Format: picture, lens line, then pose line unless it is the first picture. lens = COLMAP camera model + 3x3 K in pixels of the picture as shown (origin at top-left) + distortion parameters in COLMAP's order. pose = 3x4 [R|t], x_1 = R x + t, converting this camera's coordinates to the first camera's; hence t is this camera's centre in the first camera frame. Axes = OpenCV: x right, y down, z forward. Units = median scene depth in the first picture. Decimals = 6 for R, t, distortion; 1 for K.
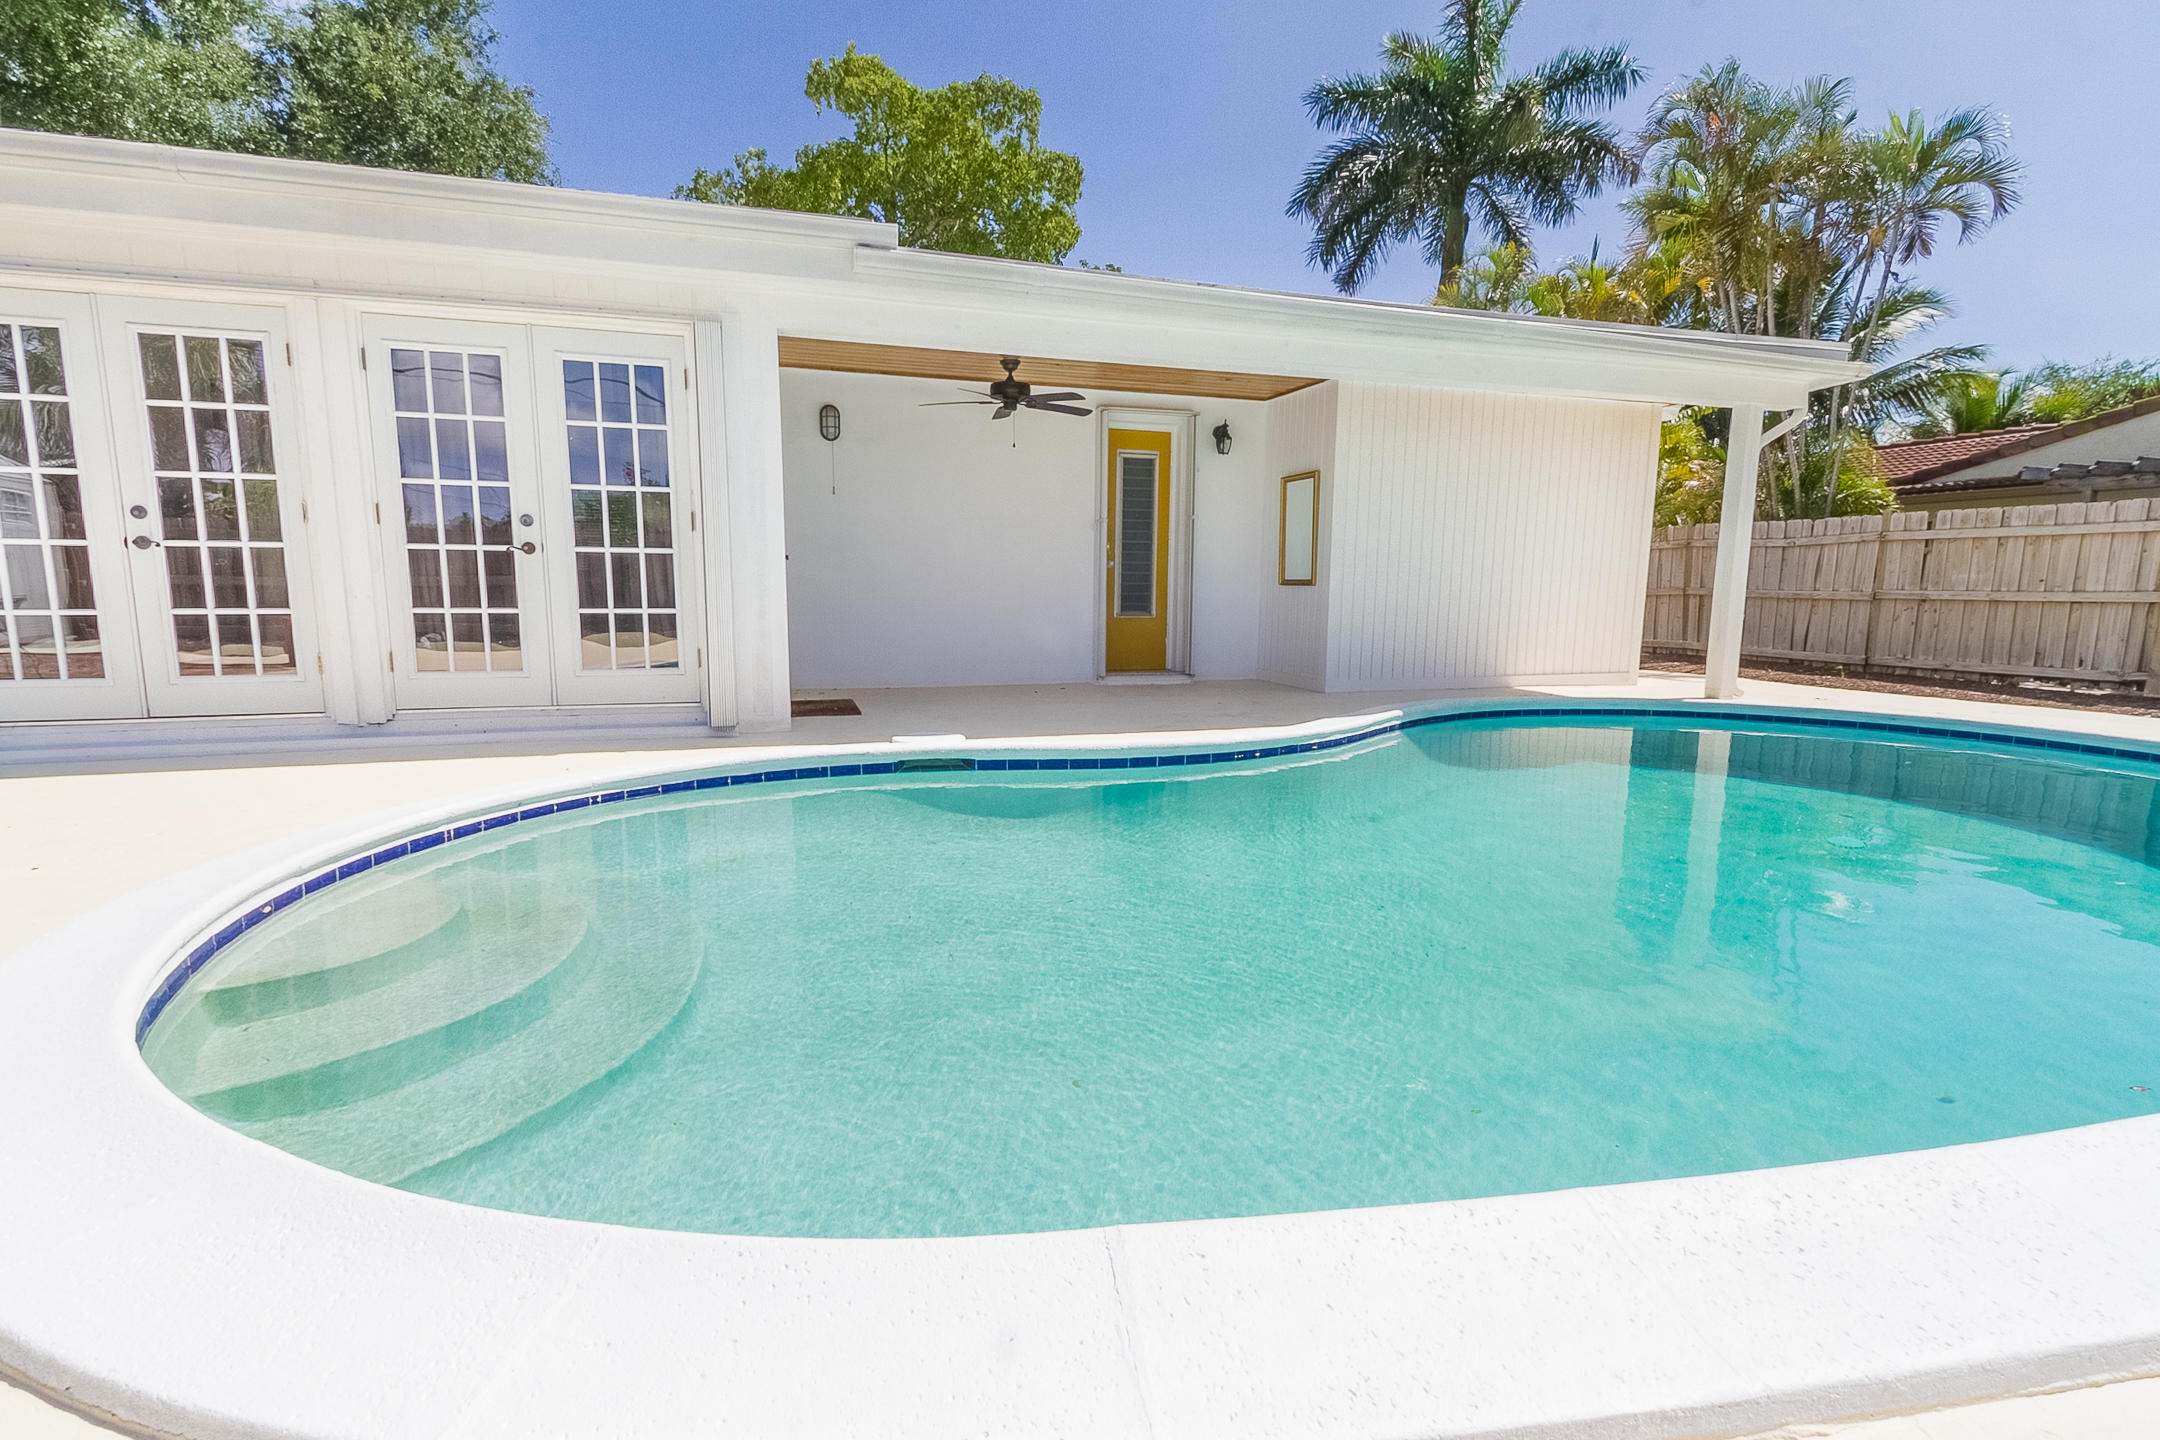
lens RADIAL K [[985.3, 0, 1073.4], [0, 985.3, 725.0], [0, 0, 1]] dist [-0.000393, 0.000154]
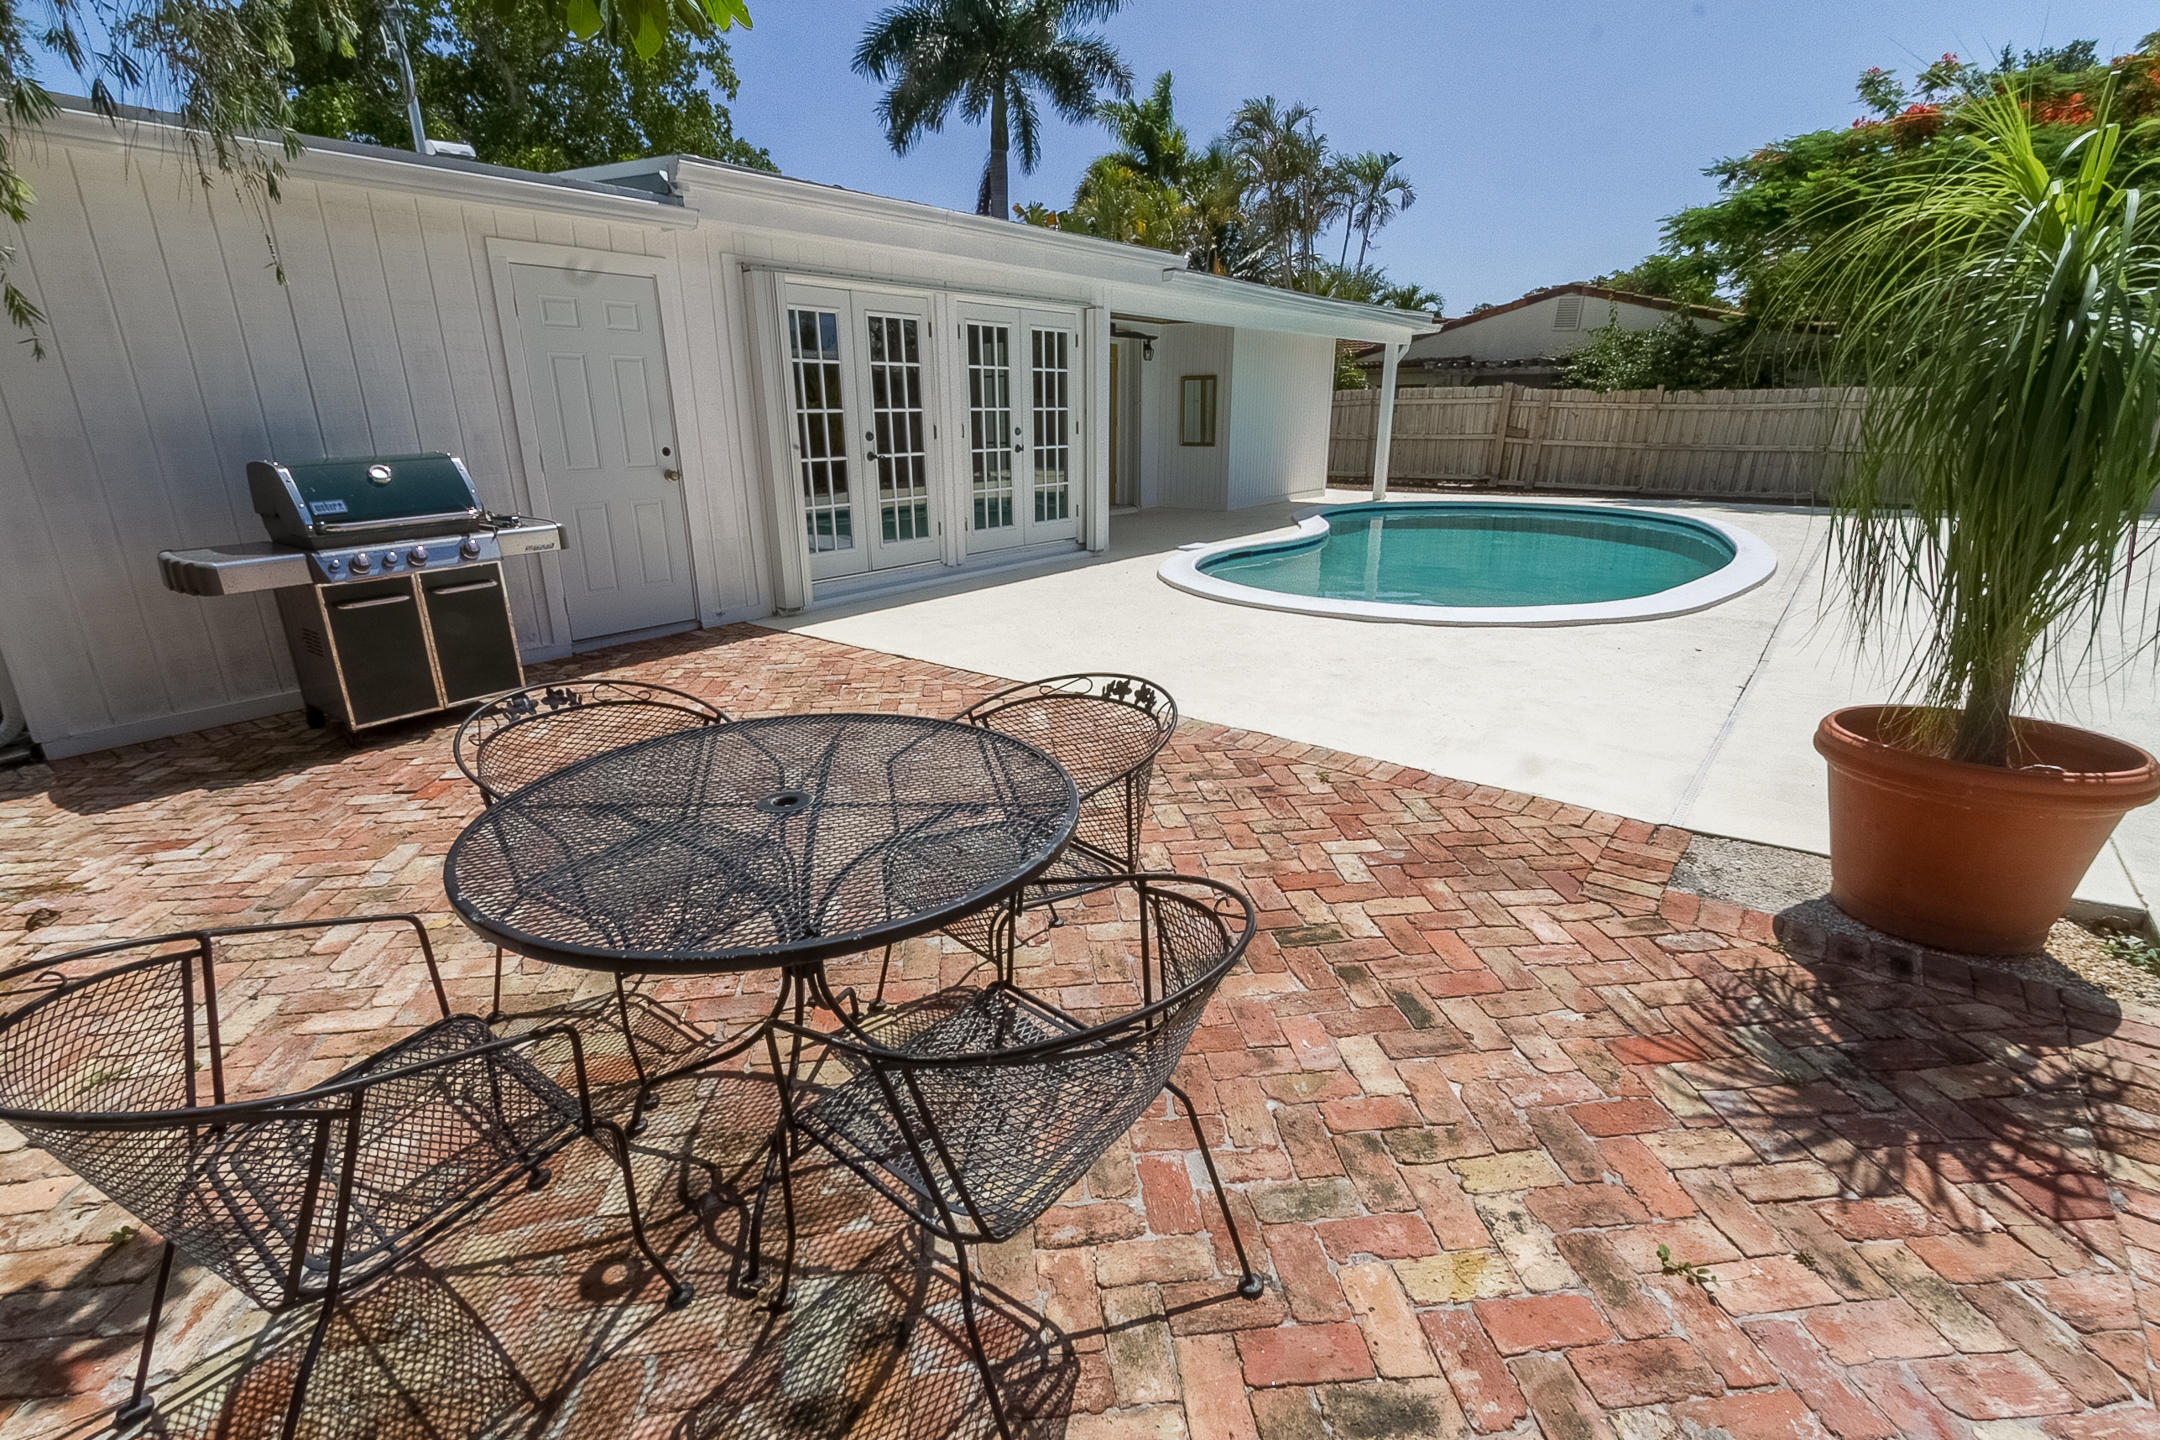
lens RADIAL K [[985.3, 0, 1073.4], [0, 985.3, 725.0], [0, 0, 1]] dist [-0.000393, 0.000154]
pose [[0.818171, -0.182122, 0.545370, -1.446248], [0.084733, 0.976345, 0.198926, -0.049028], [-0.568698, -0.116545, 0.814248, -0.438800]]
